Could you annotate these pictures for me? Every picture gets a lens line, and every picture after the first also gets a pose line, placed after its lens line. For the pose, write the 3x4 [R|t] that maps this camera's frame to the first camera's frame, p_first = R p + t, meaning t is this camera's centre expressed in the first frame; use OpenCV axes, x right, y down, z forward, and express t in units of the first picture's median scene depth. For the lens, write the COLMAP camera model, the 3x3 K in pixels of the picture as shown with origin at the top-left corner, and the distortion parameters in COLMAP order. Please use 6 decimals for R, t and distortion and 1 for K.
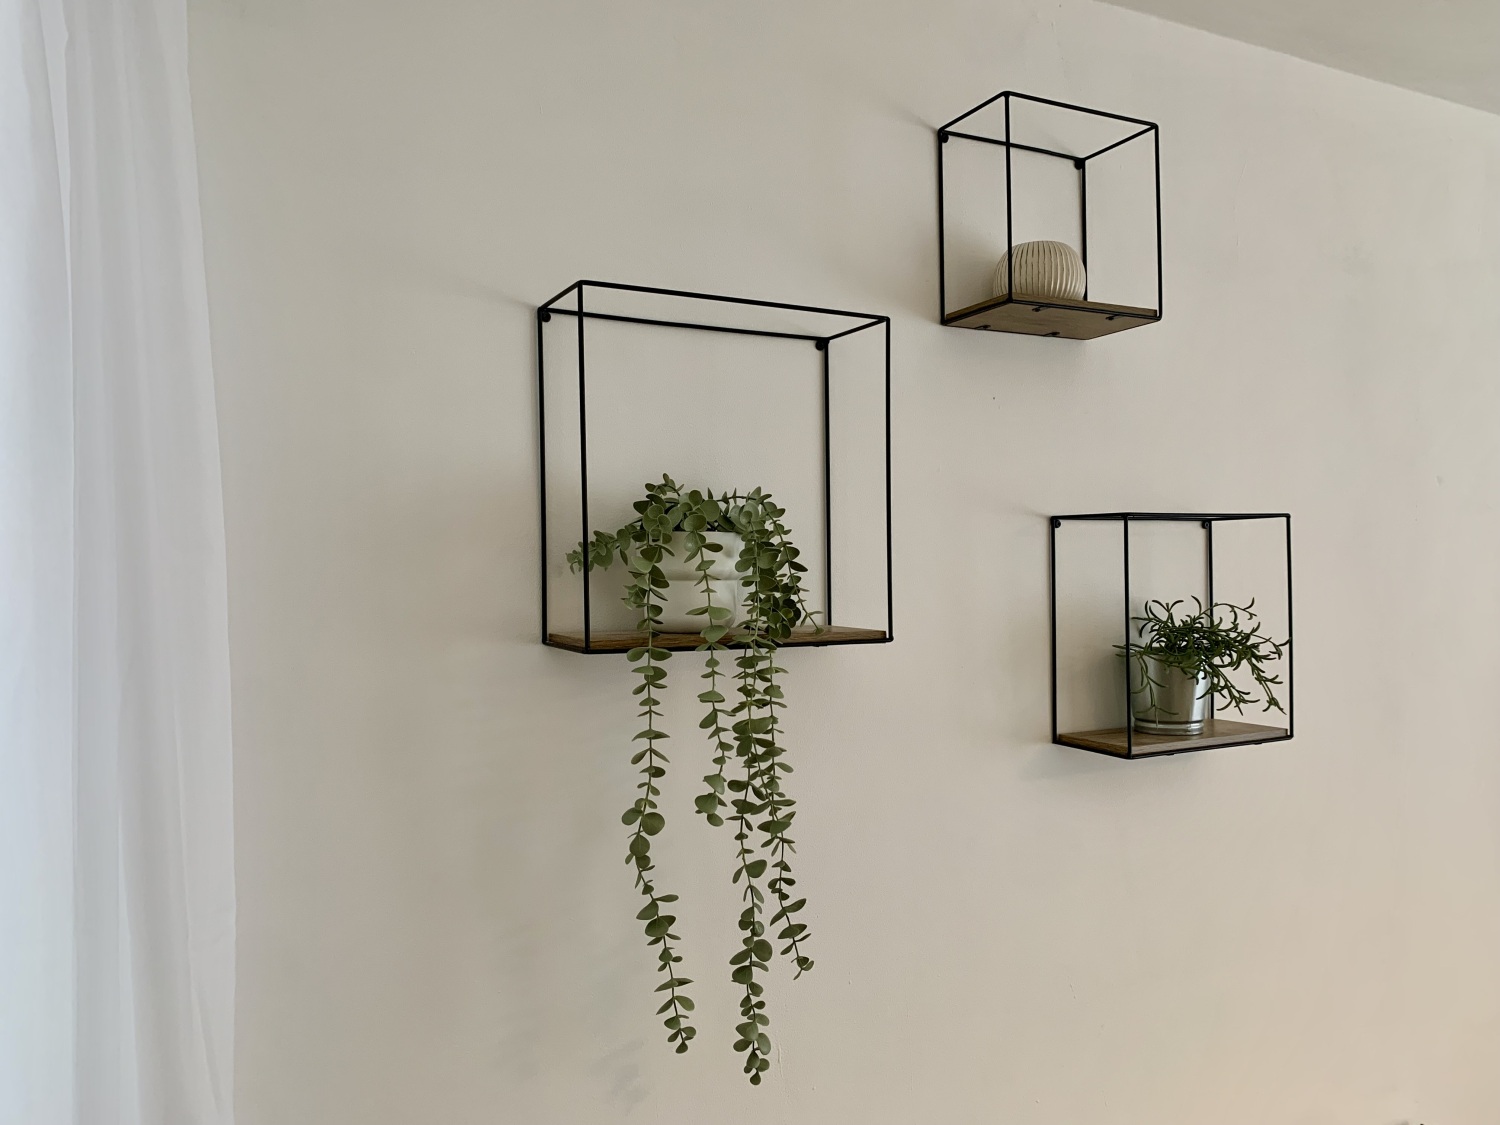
lens RADIAL K [[1155.2, 0, 735.3], [0, 1155.2, 548.7], [0, 0, 1]] dist [0.072822, -0.141491]
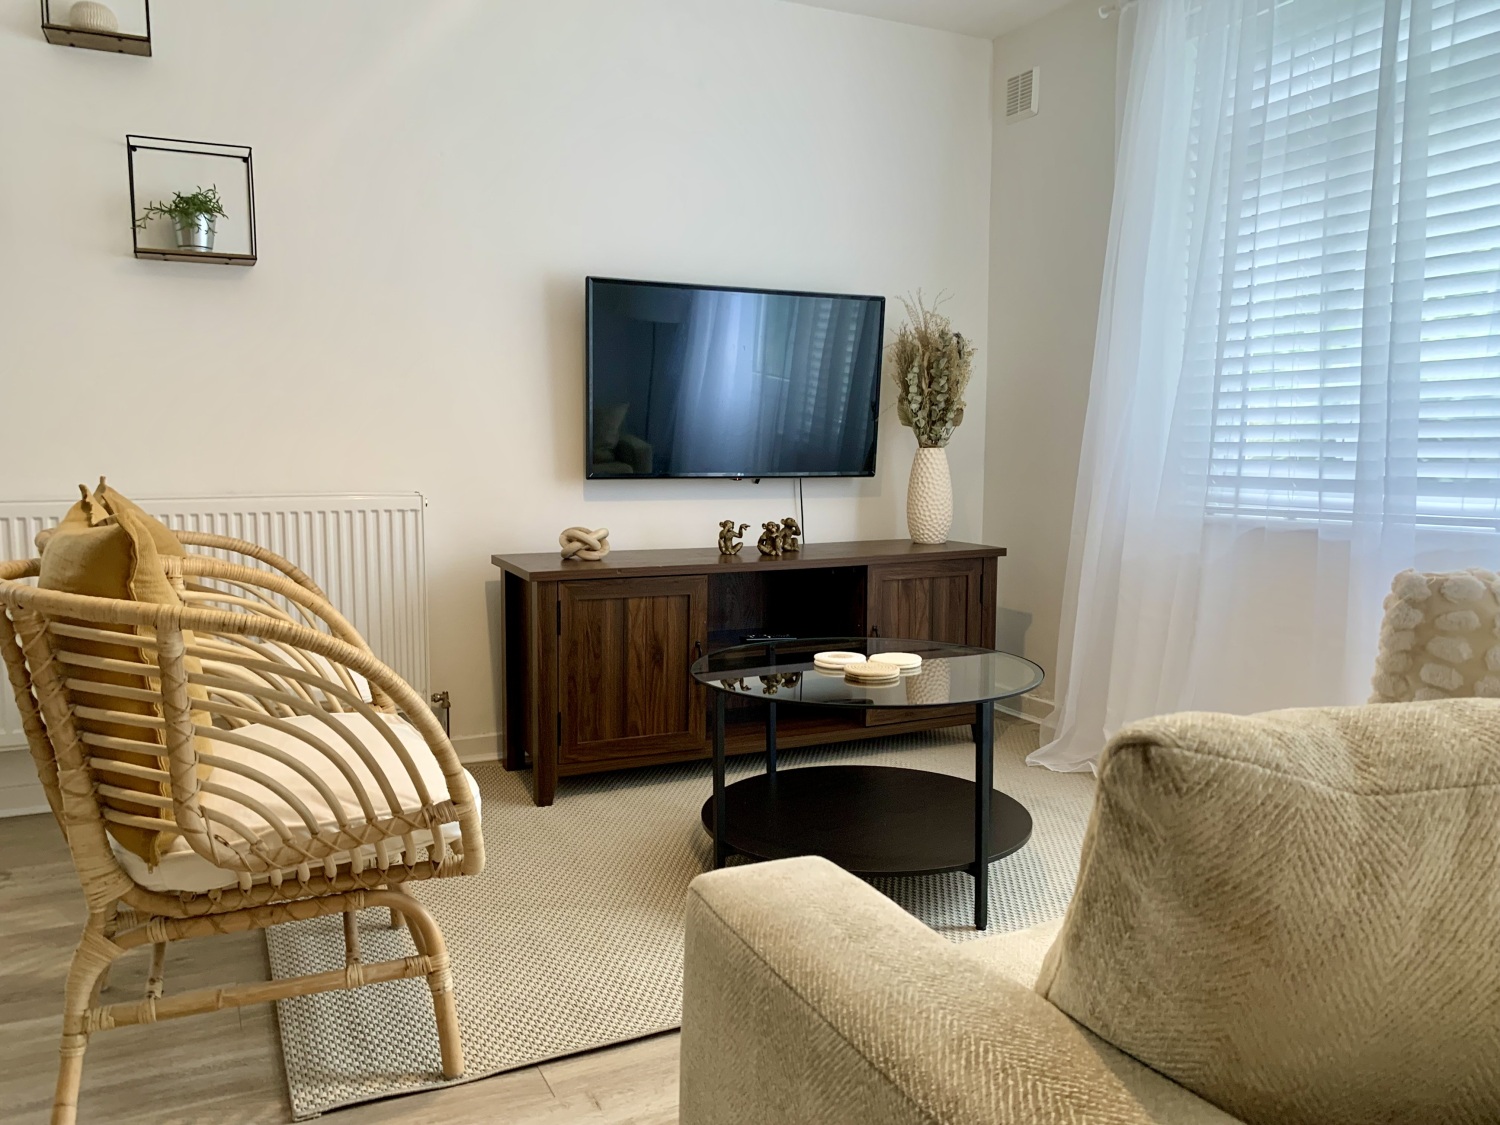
lens RADIAL K [[1166.8, 0, 750.0], [0, 1166.8, 562.5], [0, 0, 1]] dist [0.079991, -0.104342]
pose [[0.999776, 0.020665, -0.004467, 1.466492], [-0.019980, 0.992578, 0.119958, 0.453594], [0.006913, -0.119842, 0.992769, -1.218643]]
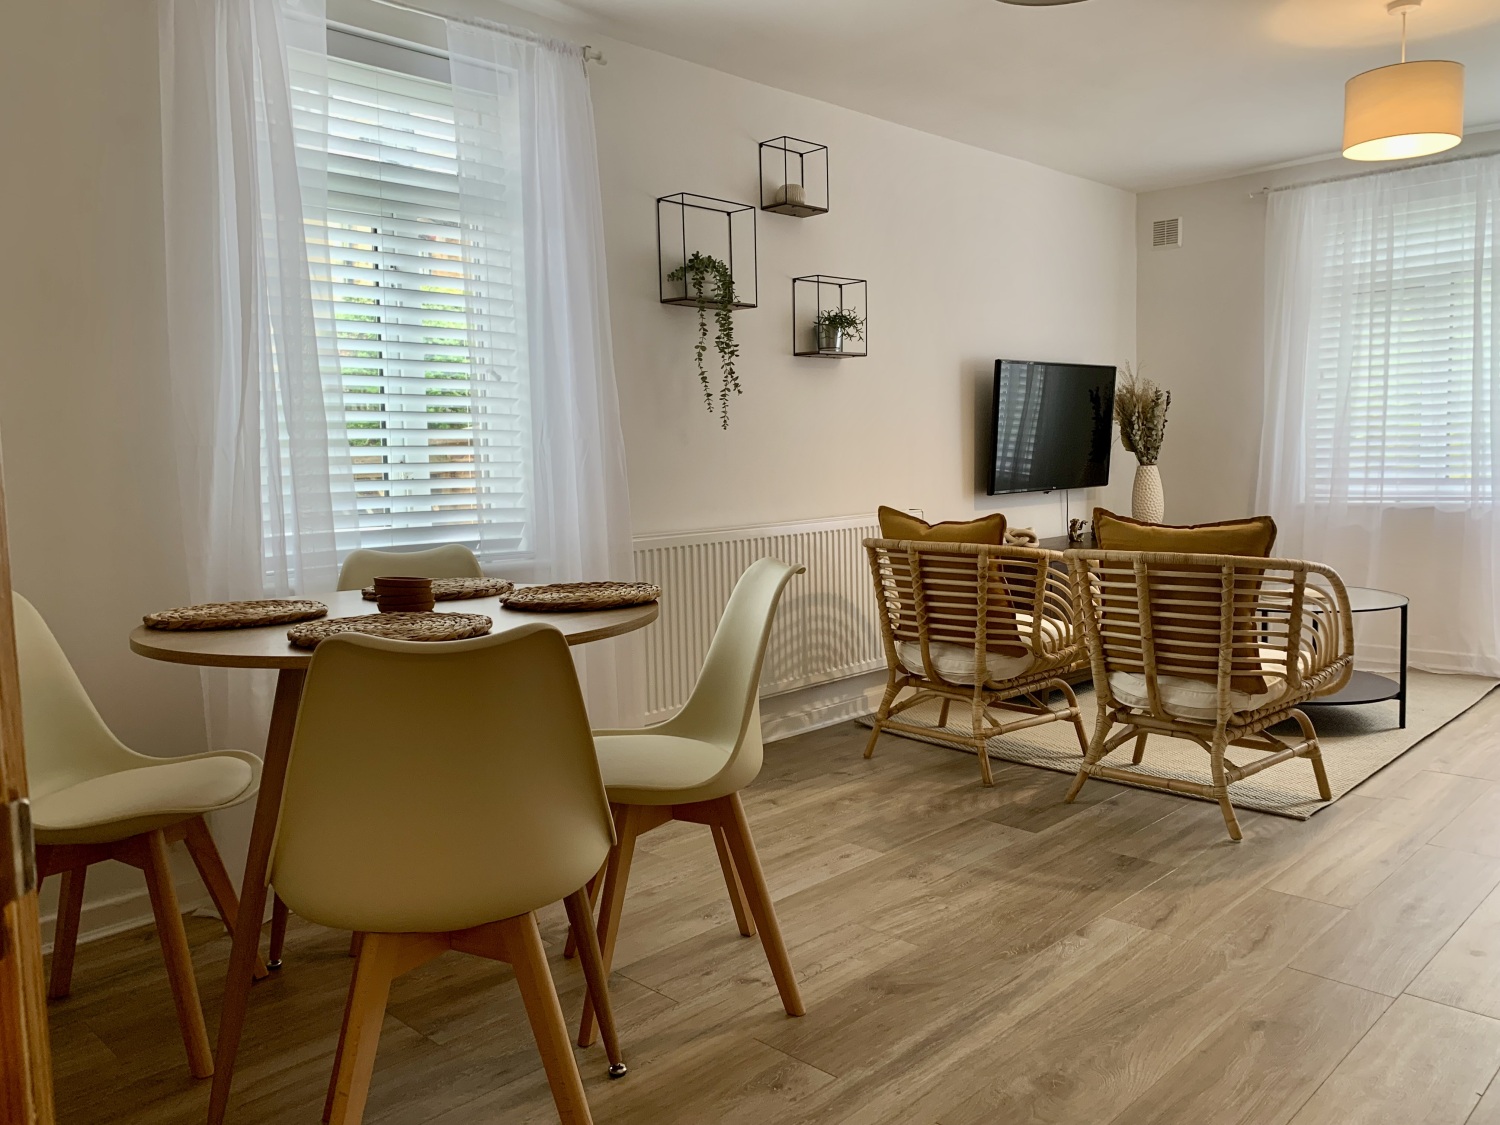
lens RADIAL K [[1155.2, 0, 735.3], [0, 1155.2, 548.7], [0, 0, 1]] dist [0.072822, -0.141491]
pose [[0.948070, -0.034102, 0.316229, -0.878948], [0.002700, 0.995063, 0.099213, 0.386228], [-0.318051, -0.093207, 0.943481, -1.921475]]
